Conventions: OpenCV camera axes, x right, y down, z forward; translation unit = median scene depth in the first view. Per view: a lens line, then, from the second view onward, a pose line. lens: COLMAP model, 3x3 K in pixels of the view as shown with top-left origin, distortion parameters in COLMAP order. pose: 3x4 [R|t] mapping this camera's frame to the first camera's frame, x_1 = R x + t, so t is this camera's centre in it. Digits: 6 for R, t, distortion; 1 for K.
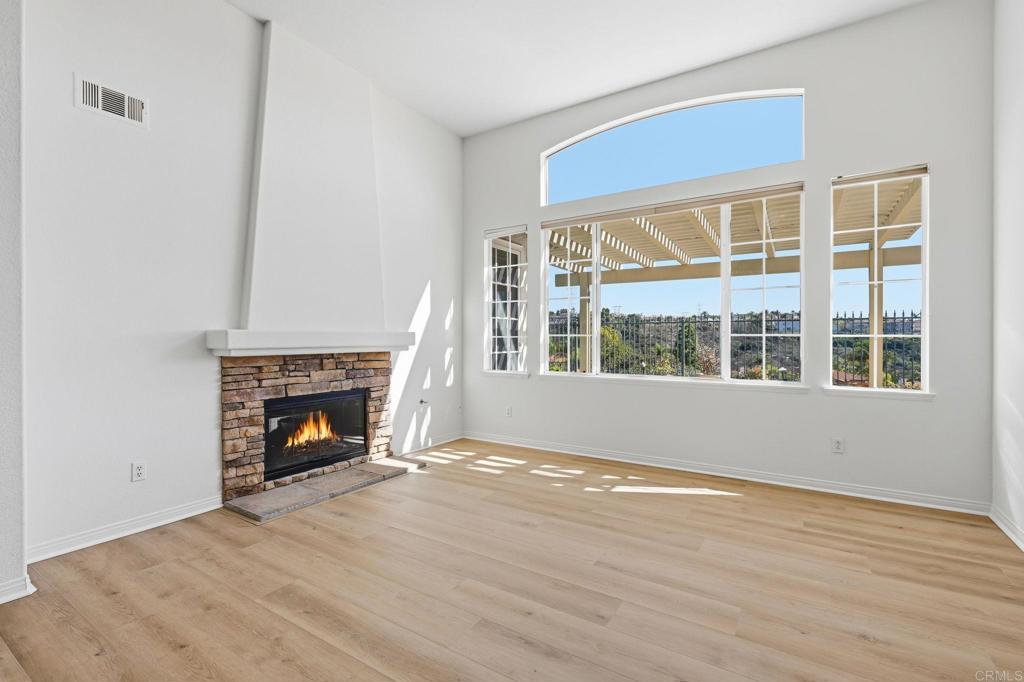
lens RADIAL K [[463.8, 0, 514.4], [0, 463.8, 335.8], [0, 0, 1]] dist [-0.000069, 0.000047]
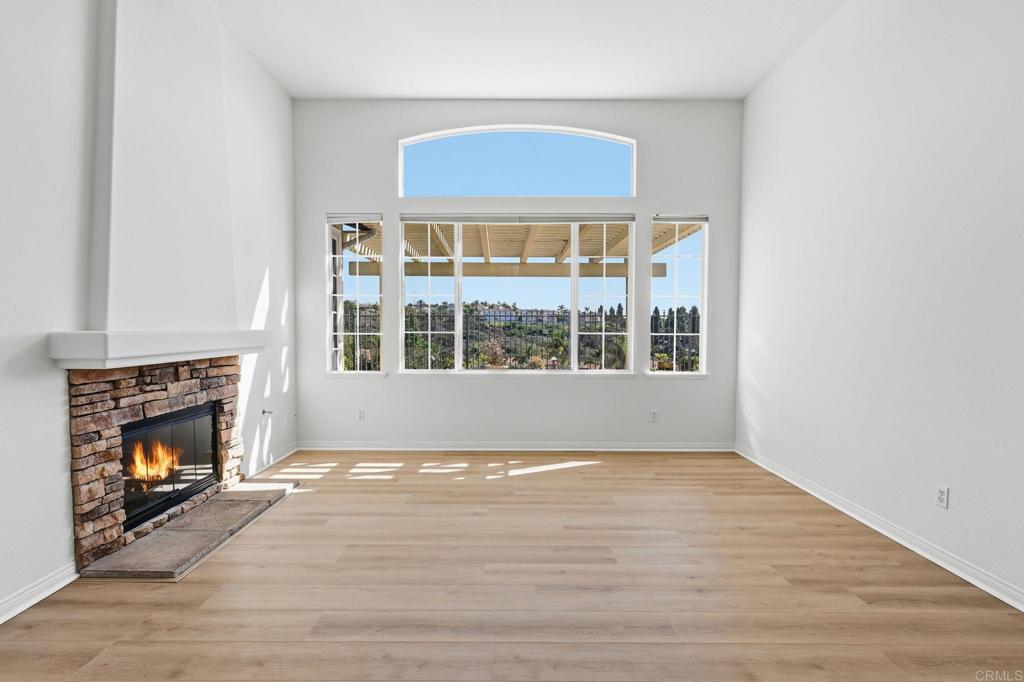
lens RADIAL K [[509.0, 0, 506.2], [0, 509.0, 341.2], [0, 0, 1]] dist [-0.000332, 0.000437]
pose [[0.845165, -0.013566, 0.534333, -0.427235], [-0.003828, 0.999499, 0.031430, -0.022844], [-0.534491, -0.028609, 0.844690, -0.012361]]
